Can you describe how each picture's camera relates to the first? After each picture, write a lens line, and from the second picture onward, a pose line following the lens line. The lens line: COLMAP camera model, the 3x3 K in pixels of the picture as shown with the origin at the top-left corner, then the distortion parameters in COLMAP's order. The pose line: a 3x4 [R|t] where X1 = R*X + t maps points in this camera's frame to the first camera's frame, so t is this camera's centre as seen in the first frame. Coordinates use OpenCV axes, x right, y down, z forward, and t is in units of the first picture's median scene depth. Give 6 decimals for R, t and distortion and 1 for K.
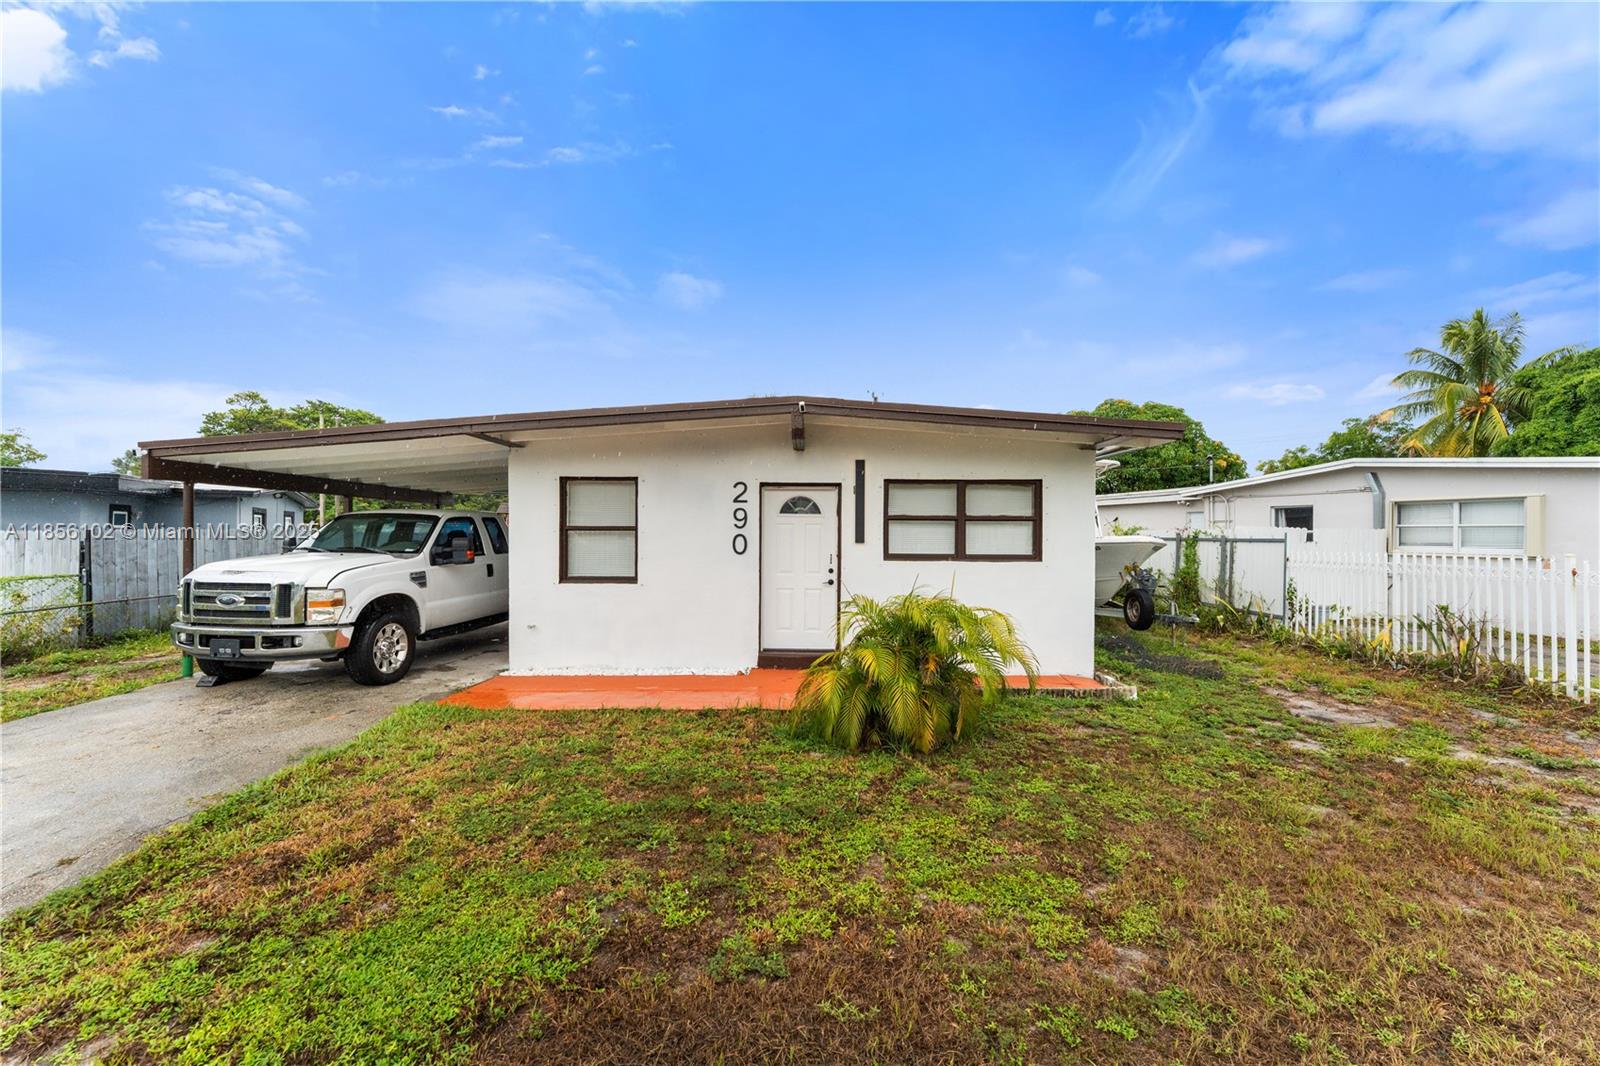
lens RADIAL K [[643.2, 0, 796.4], [0, 643.2, 517.1], [0, 0, 1]] dist [0.000710, 0.000156]
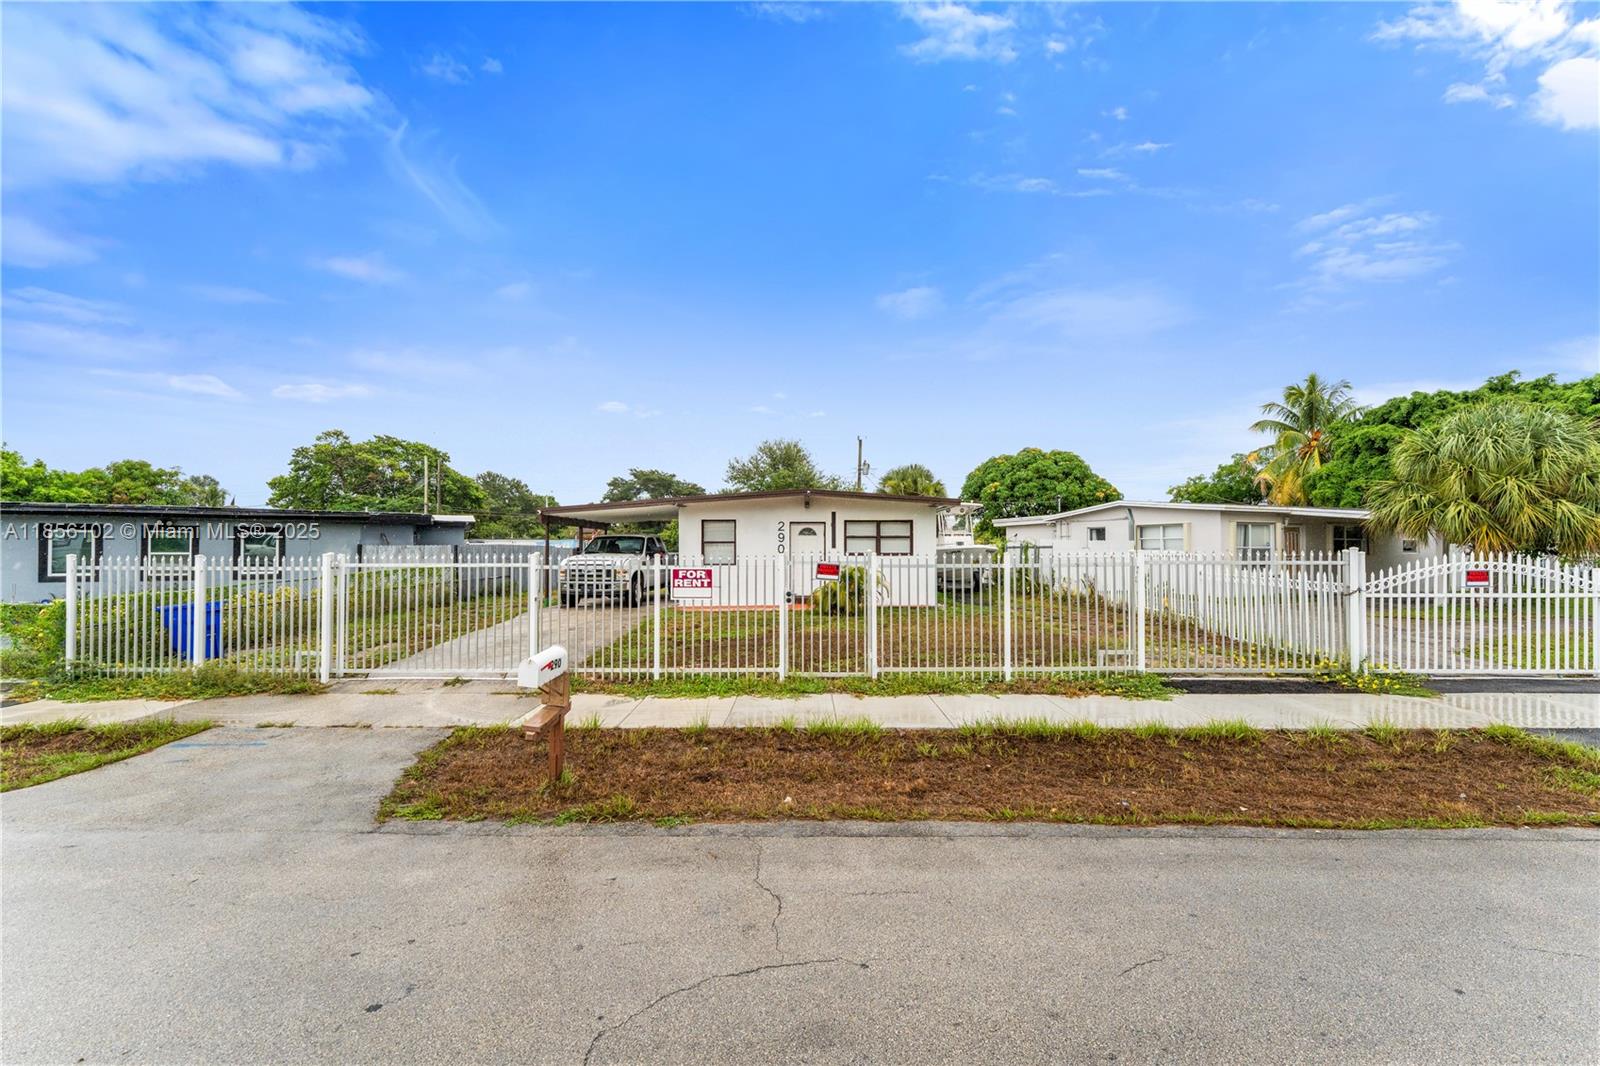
lens RADIAL K [[643.2, 0, 796.4], [0, 643.2, 517.1], [0, 0, 1]] dist [0.000710, 0.000156]
pose [[0.999973, -0.005490, 0.004972, -0.043790], [0.005602, 0.999723, -0.022857, -0.017647], [-0.004845, 0.022884, 0.999726, -1.247587]]
